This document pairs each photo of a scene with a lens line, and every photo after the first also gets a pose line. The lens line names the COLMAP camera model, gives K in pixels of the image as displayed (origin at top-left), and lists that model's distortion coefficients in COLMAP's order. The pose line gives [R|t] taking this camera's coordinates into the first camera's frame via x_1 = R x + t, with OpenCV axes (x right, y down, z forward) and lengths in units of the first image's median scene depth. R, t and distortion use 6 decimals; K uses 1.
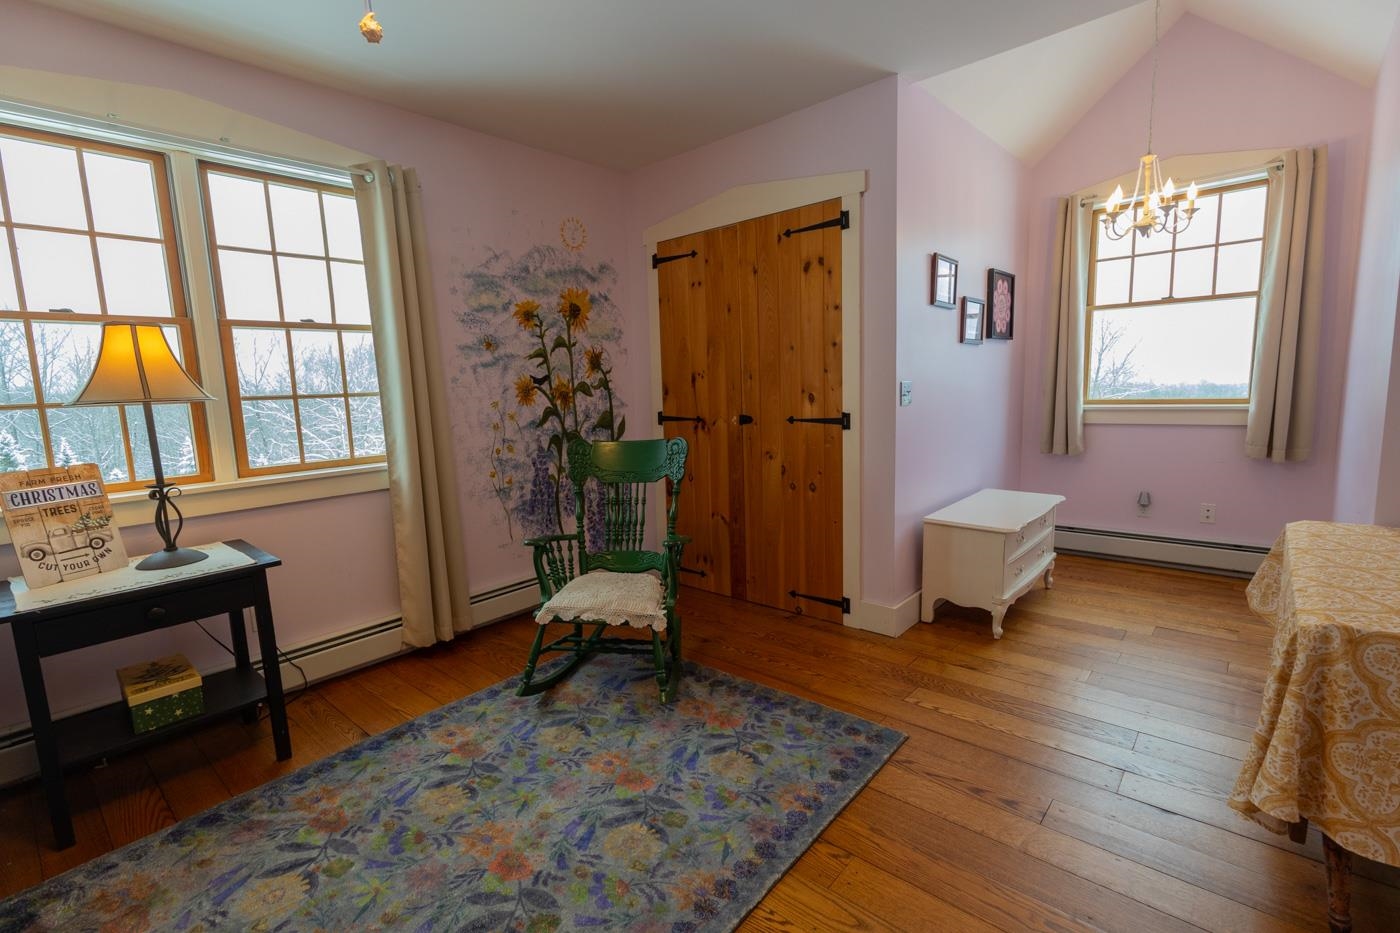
lens RADIAL K [[639.6, 0, 701.5], [0, 639.6, 465.5], [0, 0, 1]] dist [0.008227, -0.000145]
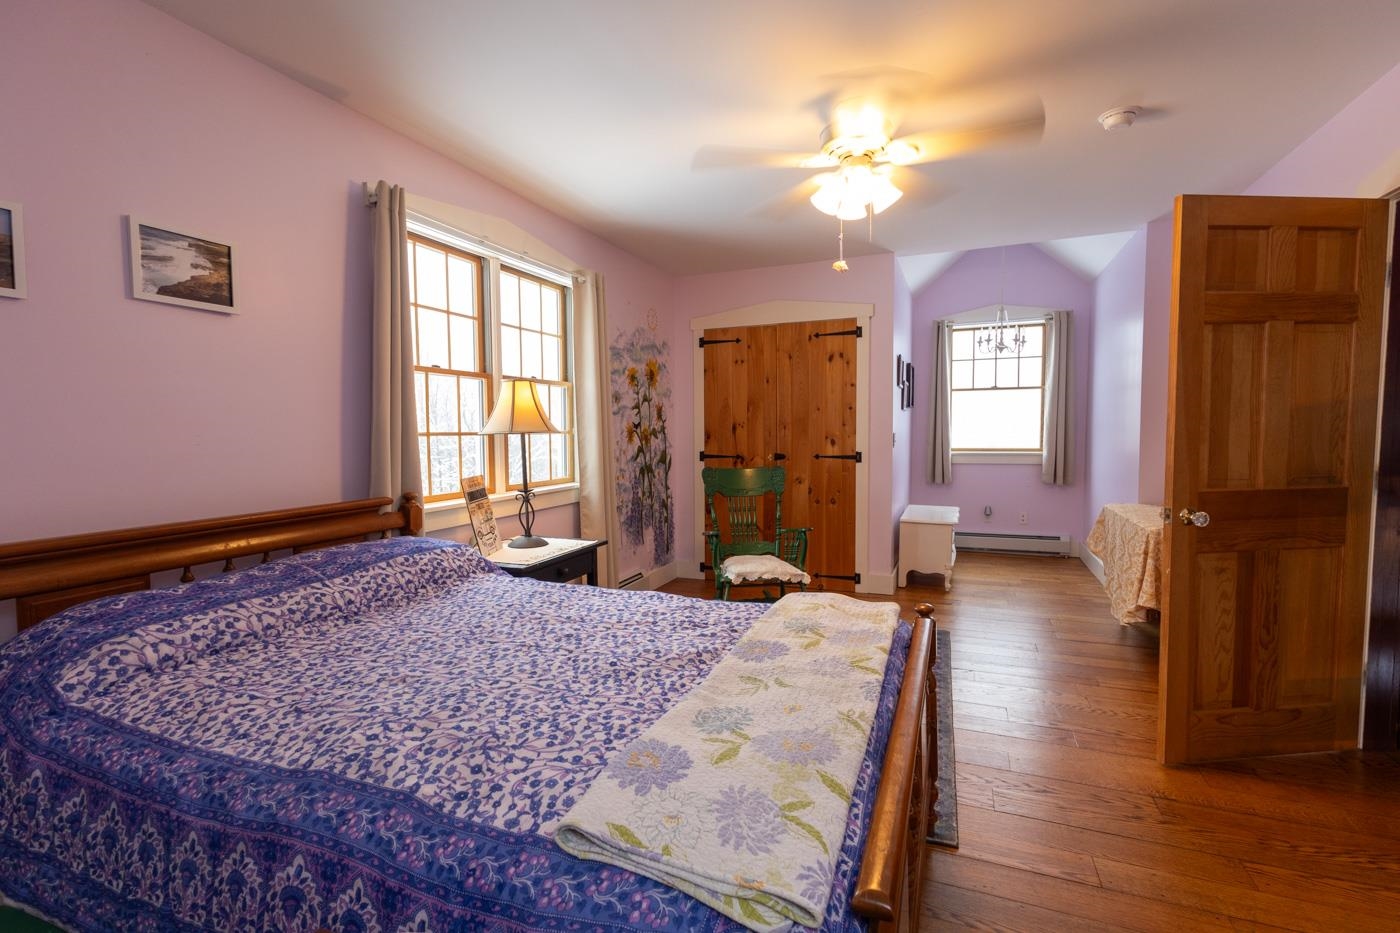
lens RADIAL K [[639.6, 0, 696.9], [0, 639.6, 466.7], [0, 0, 1]] dist [0.008227, -0.000145]
pose [[0.943239, 0.006901, 0.332044, -0.601485], [0.020357, 0.996703, -0.078544, 0.062217], [-0.331491, 0.080845, 0.939988, -0.301891]]
